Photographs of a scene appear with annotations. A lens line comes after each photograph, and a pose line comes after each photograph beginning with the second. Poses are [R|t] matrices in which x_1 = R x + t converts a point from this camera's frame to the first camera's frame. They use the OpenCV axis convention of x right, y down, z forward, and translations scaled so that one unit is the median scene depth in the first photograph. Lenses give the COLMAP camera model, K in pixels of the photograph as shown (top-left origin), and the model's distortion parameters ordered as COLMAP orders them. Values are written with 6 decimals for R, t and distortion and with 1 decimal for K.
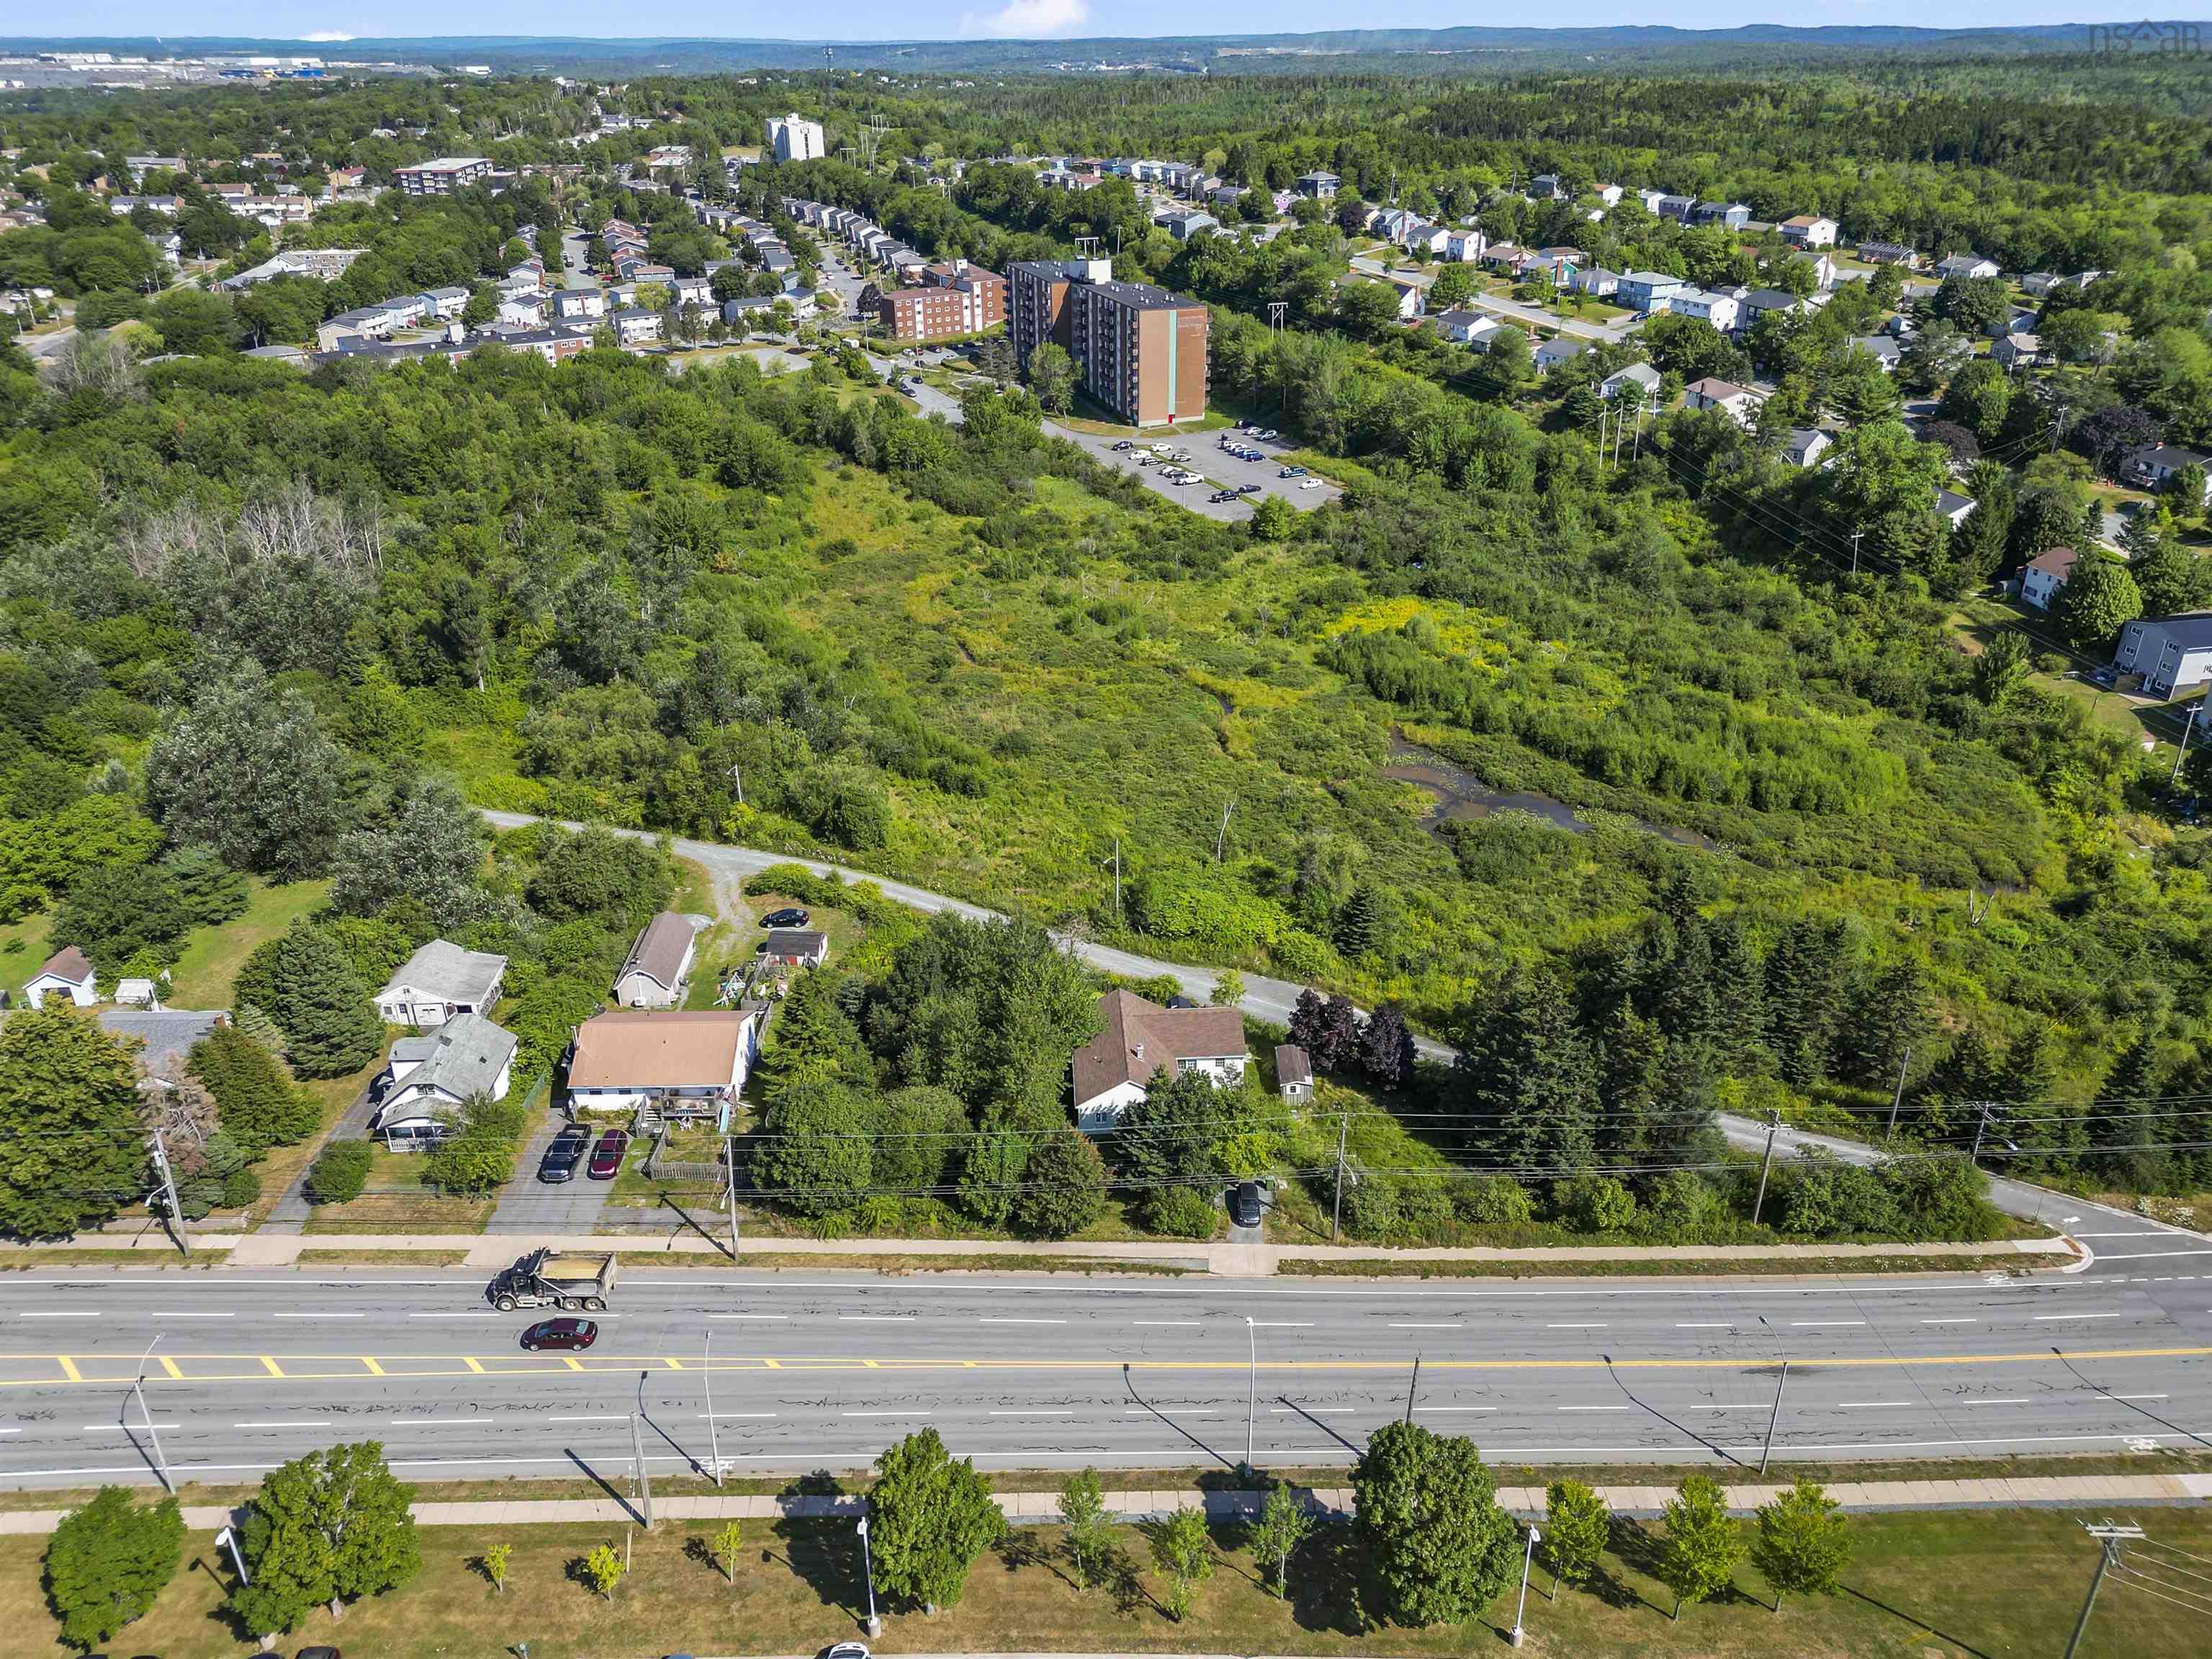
lens RADIAL K [[1551.8, 0, 1100.1], [0, 1551.8, 800.8], [0, 0, 1]] dist [0.057276, -0.053789]
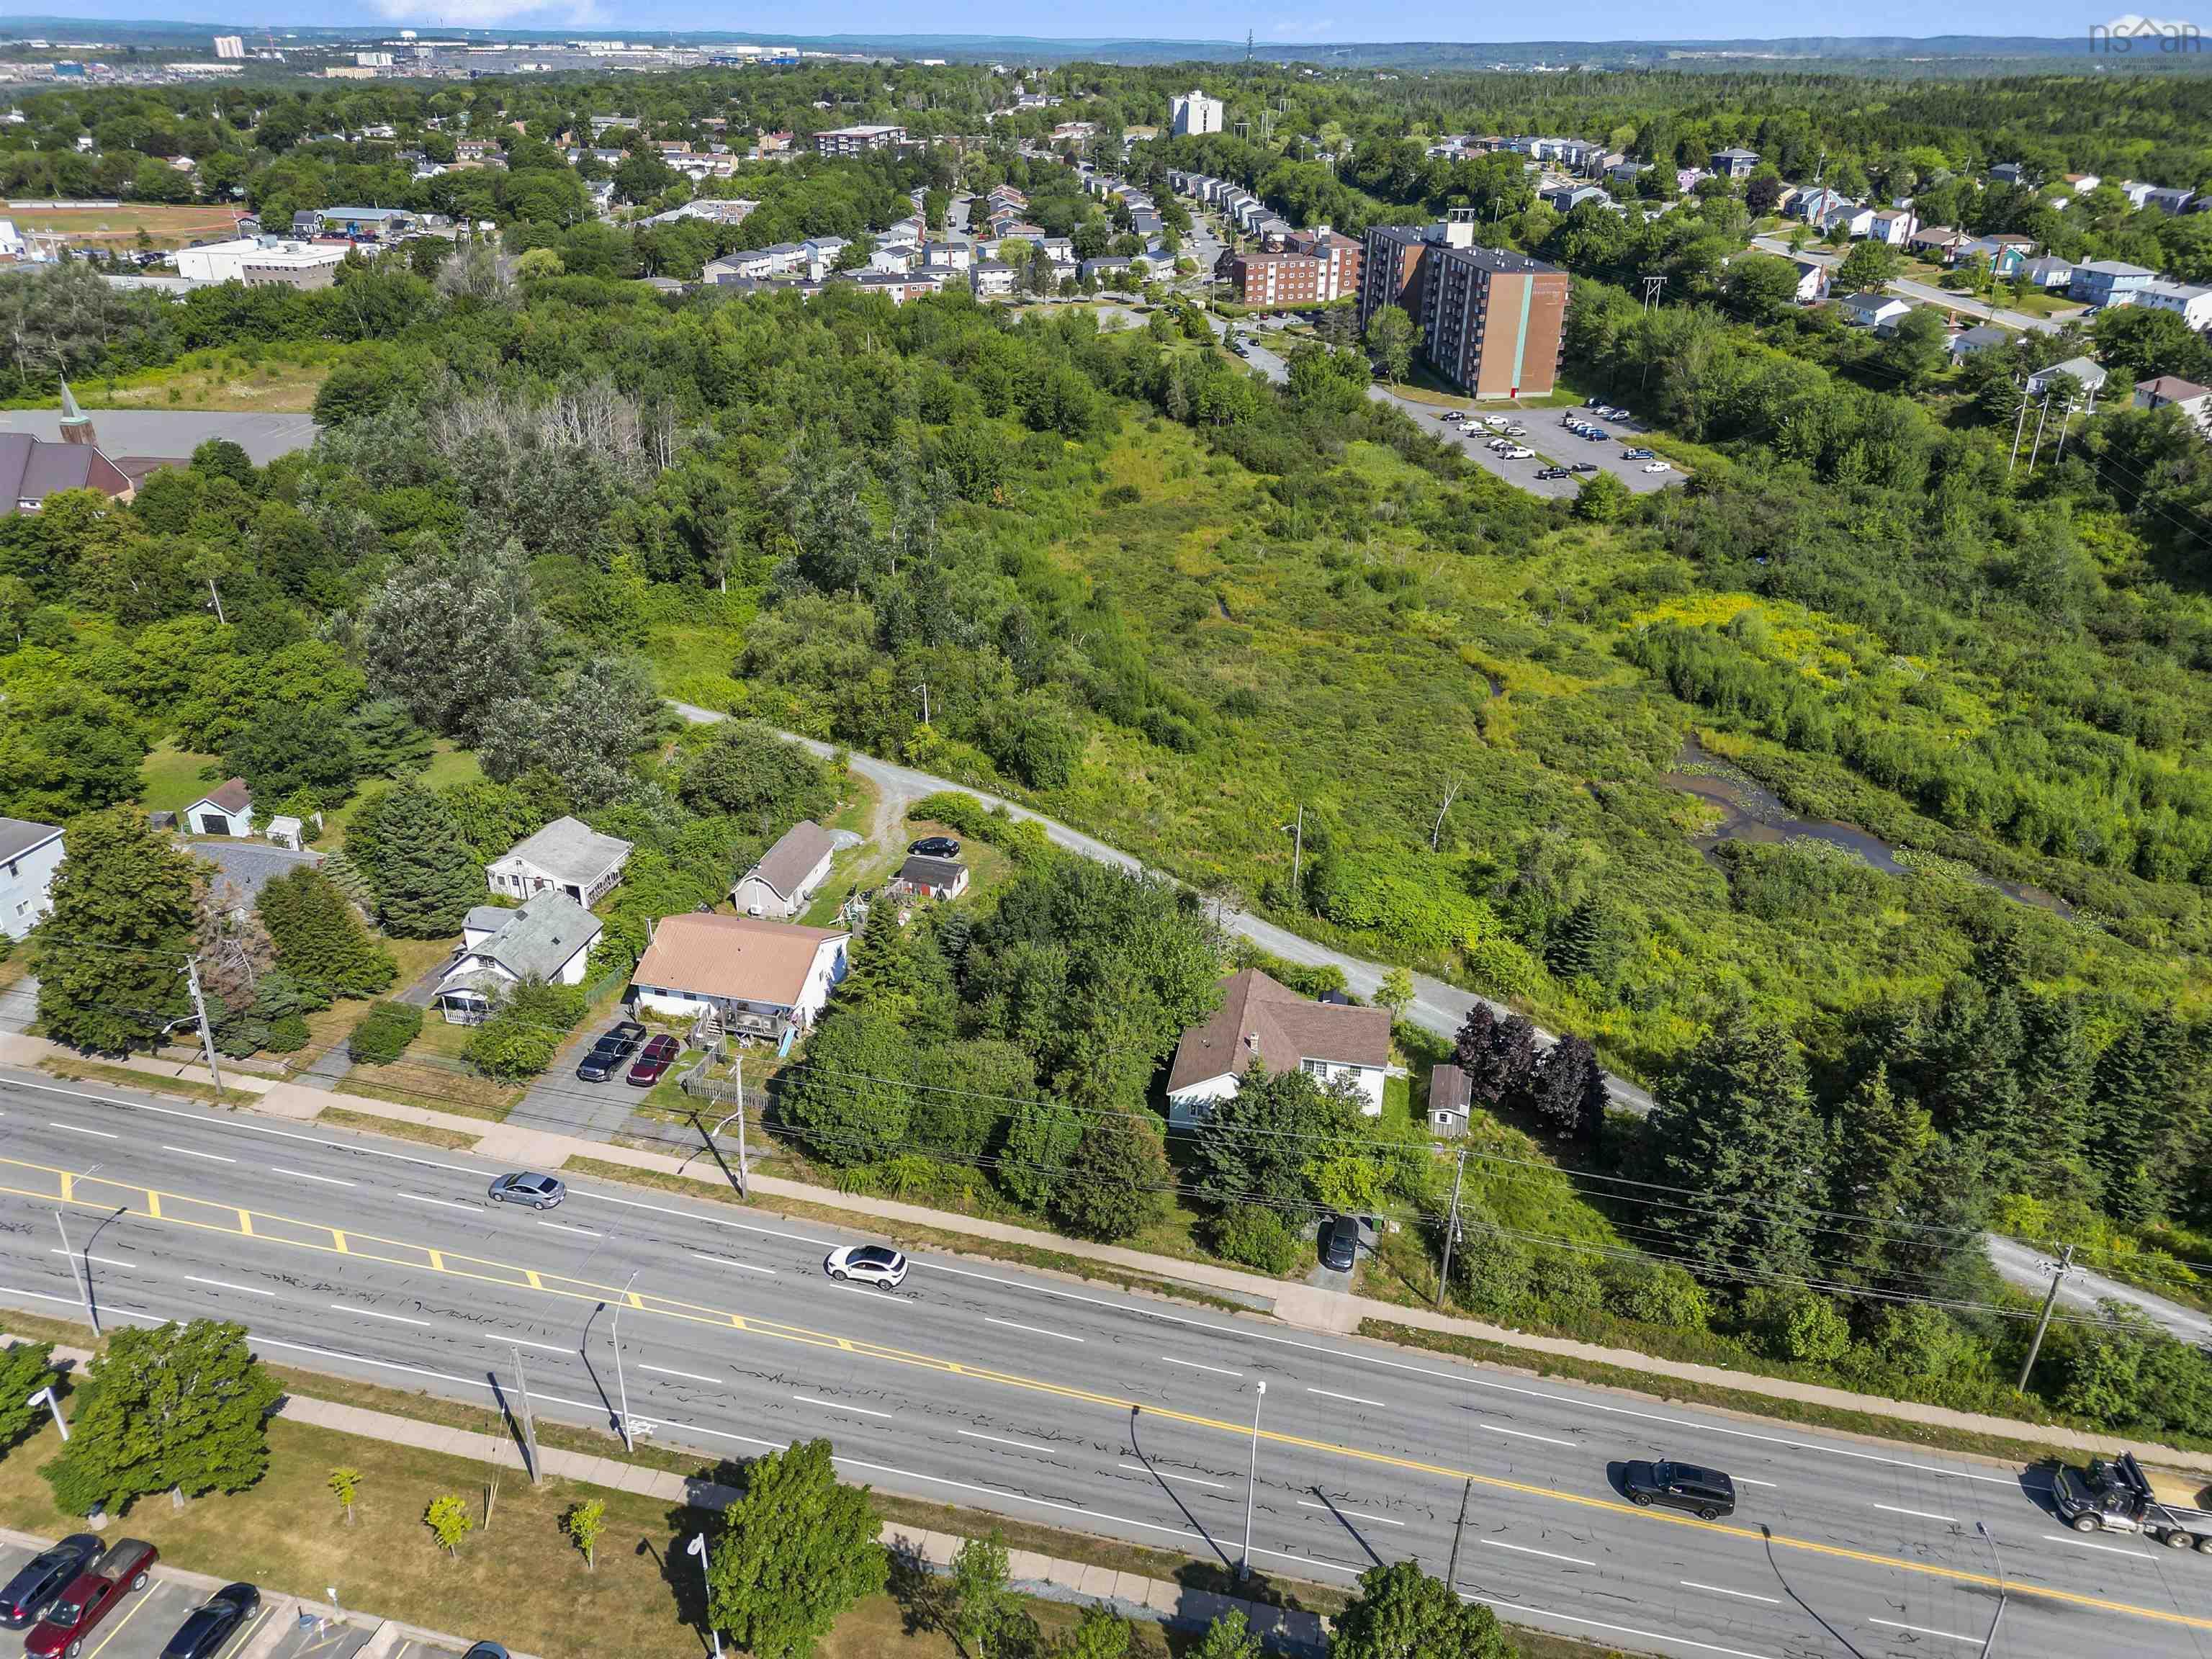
lens RADIAL K [[1551.8, 0, 1100.1], [0, 1551.8, 800.8], [0, 0, 1]] dist [0.057276, -0.053789]
pose [[0.969744, 0.121362, -0.211821, 0.074389], [-0.120837, 0.992552, 0.015471, 0.019871], [0.212121, 0.010593, 0.977186, 0.107736]]
